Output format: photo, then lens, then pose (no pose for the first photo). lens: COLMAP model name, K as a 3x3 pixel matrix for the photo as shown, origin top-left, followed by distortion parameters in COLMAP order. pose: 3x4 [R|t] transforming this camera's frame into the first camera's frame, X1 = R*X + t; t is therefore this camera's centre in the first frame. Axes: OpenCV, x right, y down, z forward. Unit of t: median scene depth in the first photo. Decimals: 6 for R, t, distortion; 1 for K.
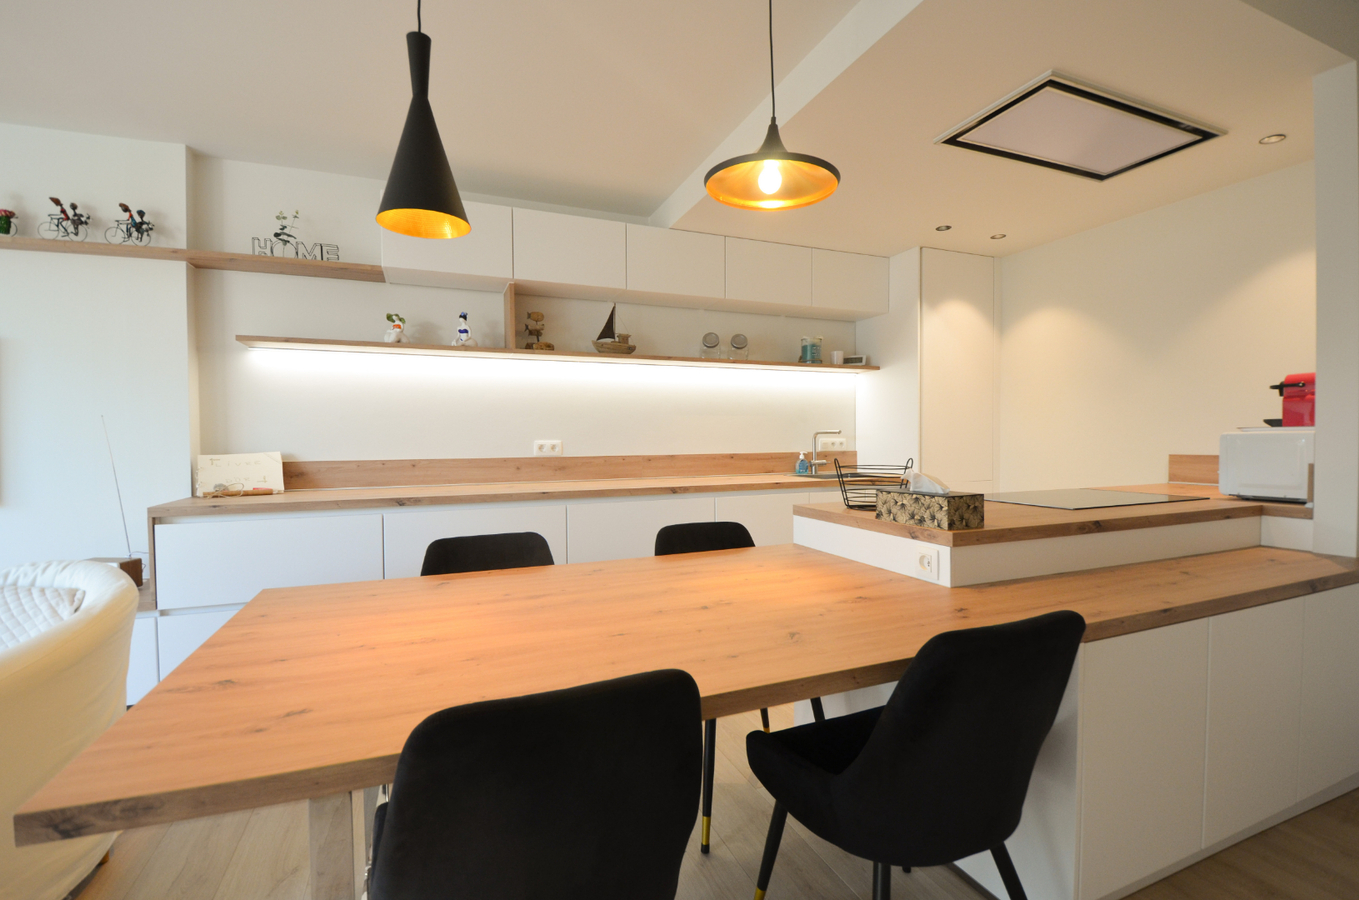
lens RADIAL K [[607.9, 0, 690.4], [0, 607.9, 453.3], [0, 0, 1]] dist [-0.009292, -0.007731]
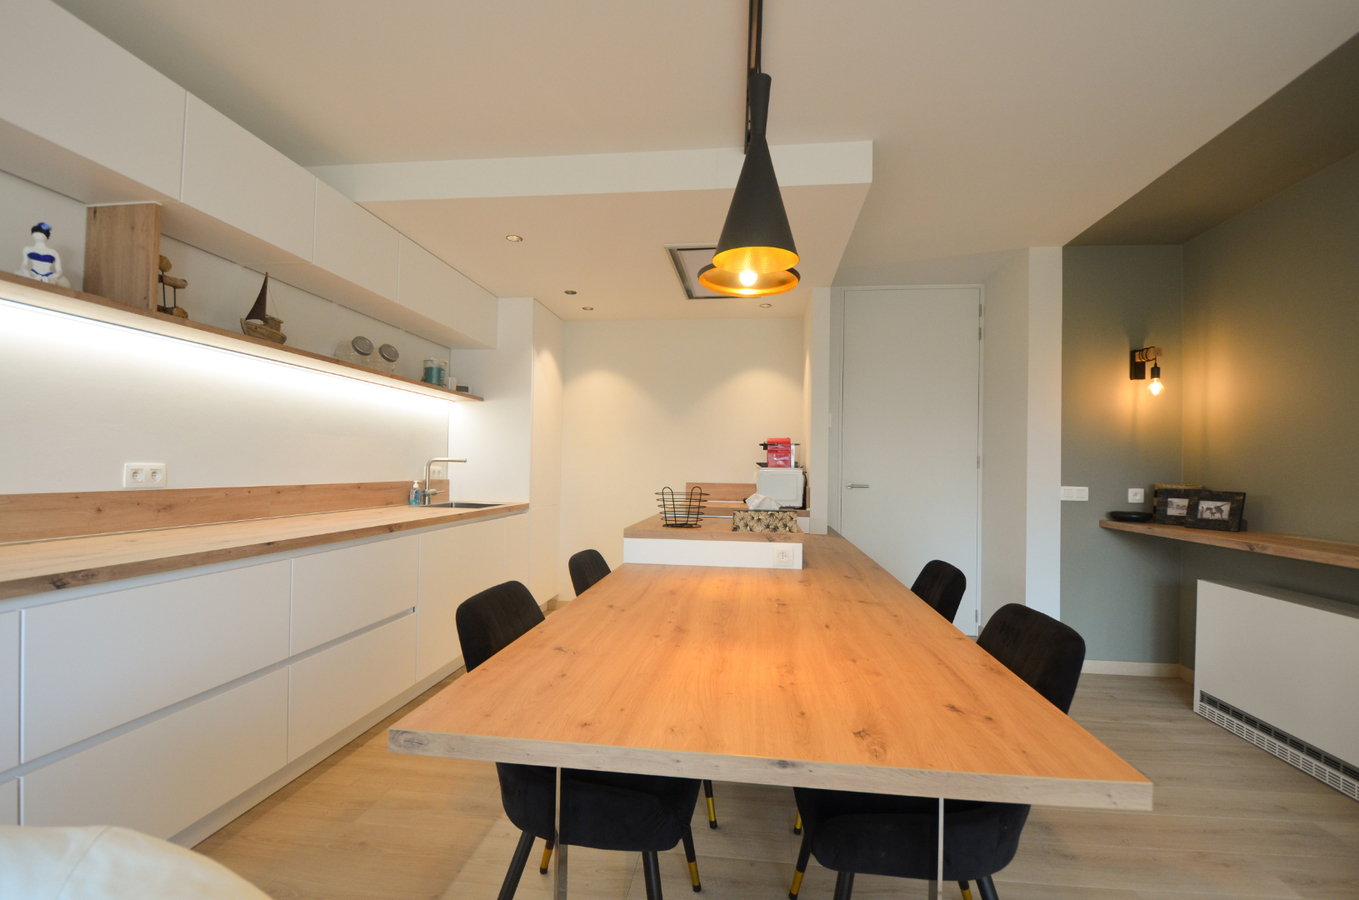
lens RADIAL K [[607.9, 0, 688.0], [0, 607.9, 476.0], [0, 0, 1]] dist [-0.009292, -0.007731]
pose [[0.489805, 0.006286, 0.871809, -0.621679], [-0.000399, 0.999976, -0.006985, -0.004635], [-0.871832, 0.003073, 0.489795, 0.279059]]
